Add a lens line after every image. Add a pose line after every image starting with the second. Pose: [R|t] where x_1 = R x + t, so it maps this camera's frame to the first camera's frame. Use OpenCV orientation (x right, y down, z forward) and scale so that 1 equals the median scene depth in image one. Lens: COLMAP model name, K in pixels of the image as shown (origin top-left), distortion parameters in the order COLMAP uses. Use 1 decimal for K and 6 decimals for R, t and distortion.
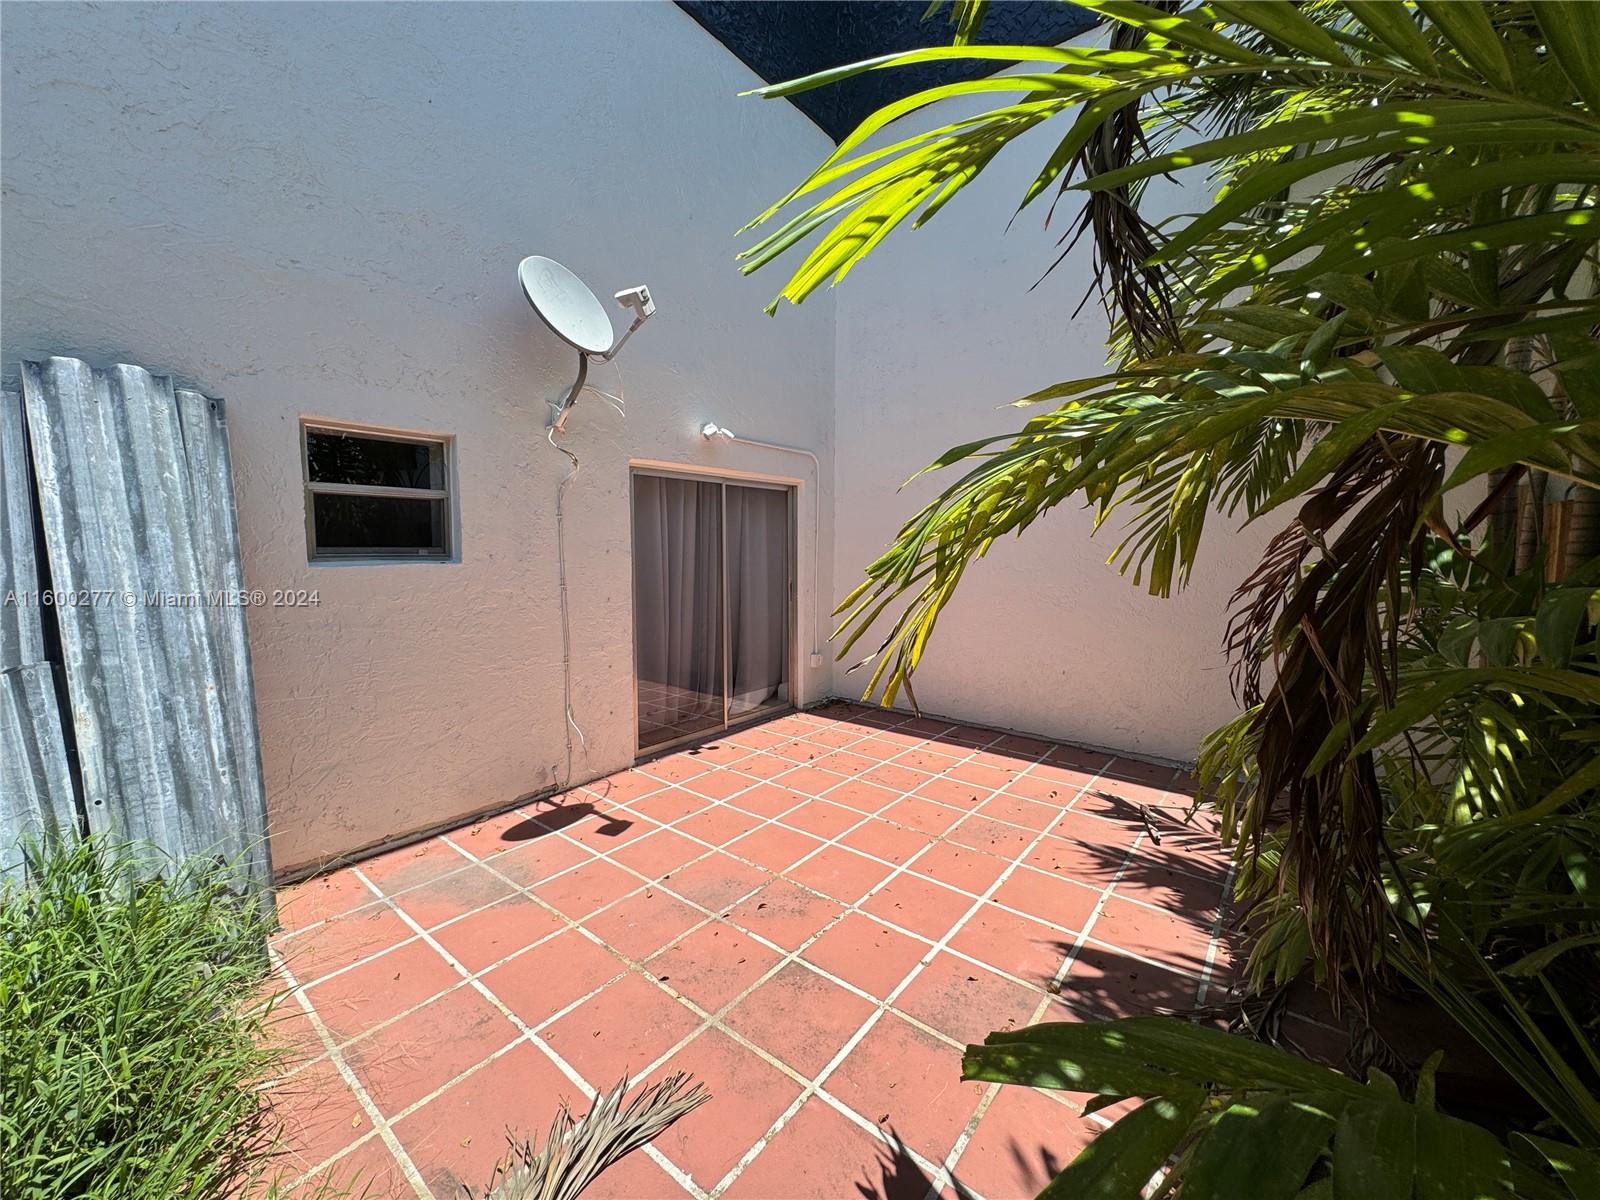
lens RADIAL K [[637.8, 0, 801.7], [0, 637.8, 599.7], [0, 0, 1]] dist [0.001462, 0.000113]
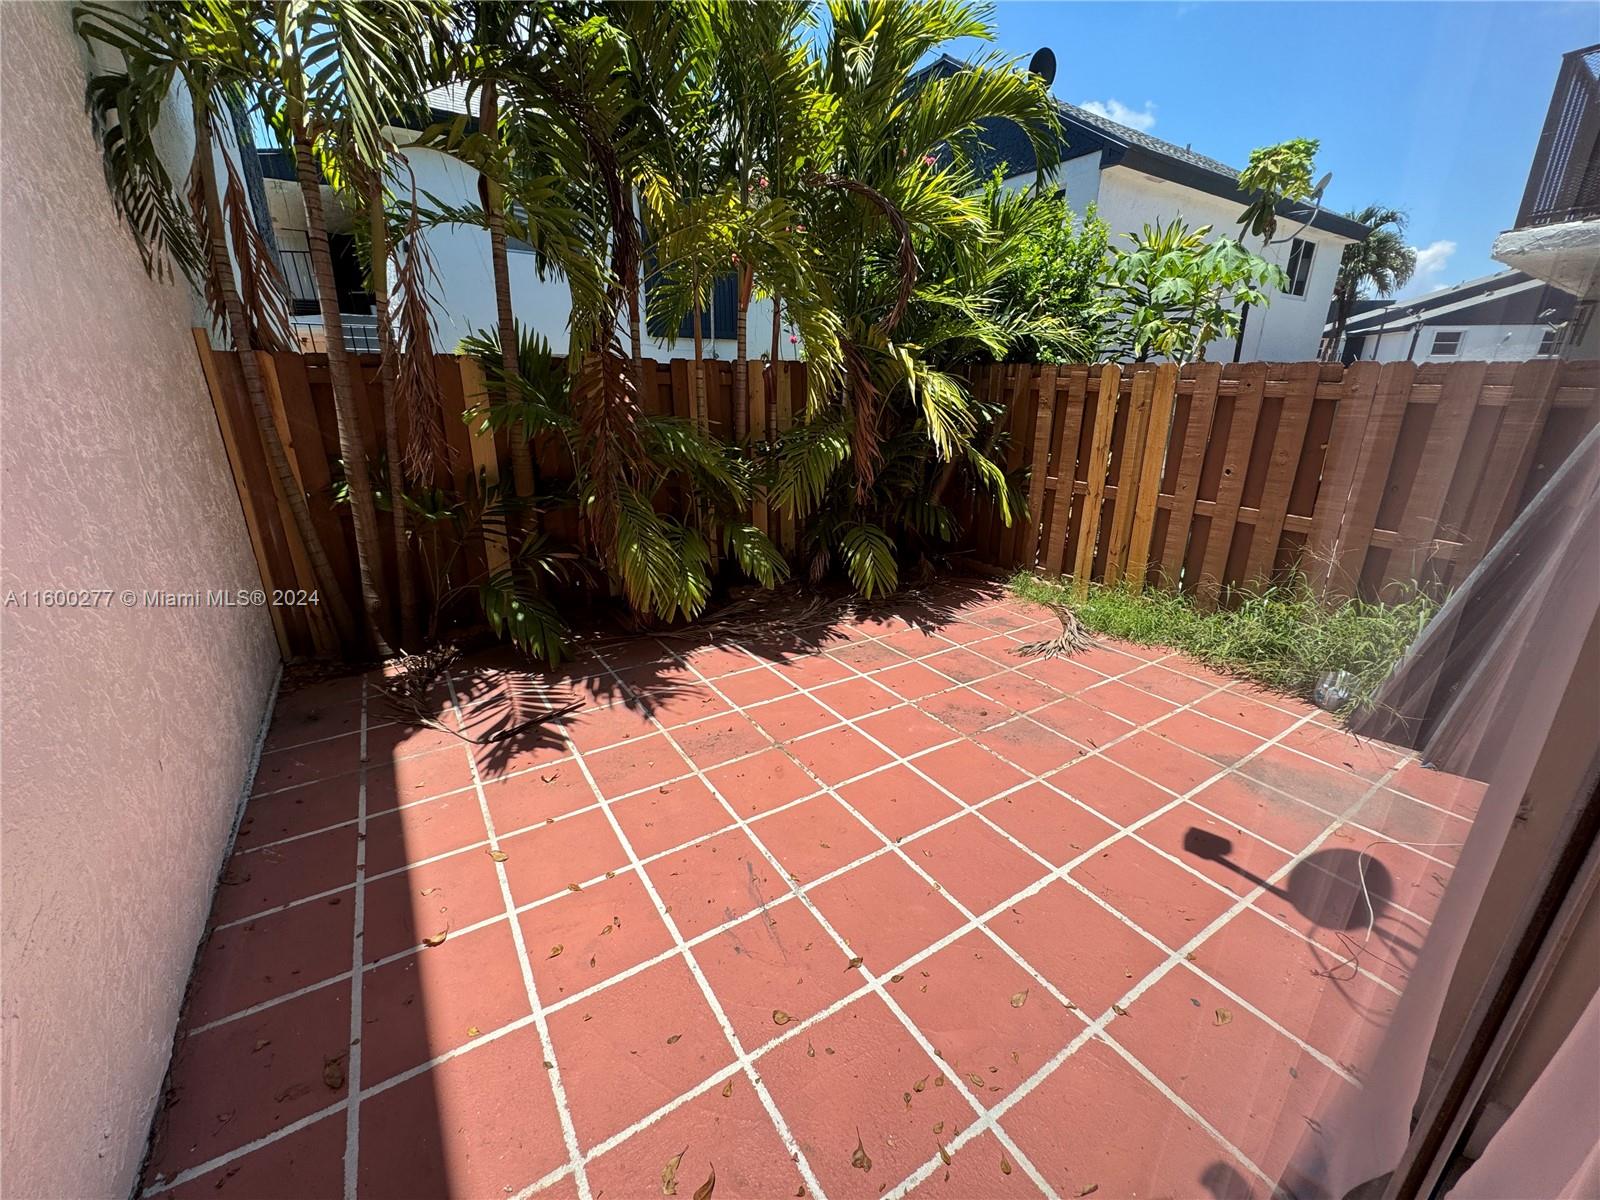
lens RADIAL K [[637.8, 0, 800.0], [0, 637.8, 597.1], [0, 0, 1]] dist [0.001462, 0.000113]
pose [[-0.946830, -0.110679, 0.302098, -0.063275], [0.017352, 0.920034, 0.391453, -0.175166], [-0.321267, 0.375882, -0.869196, 1.785782]]
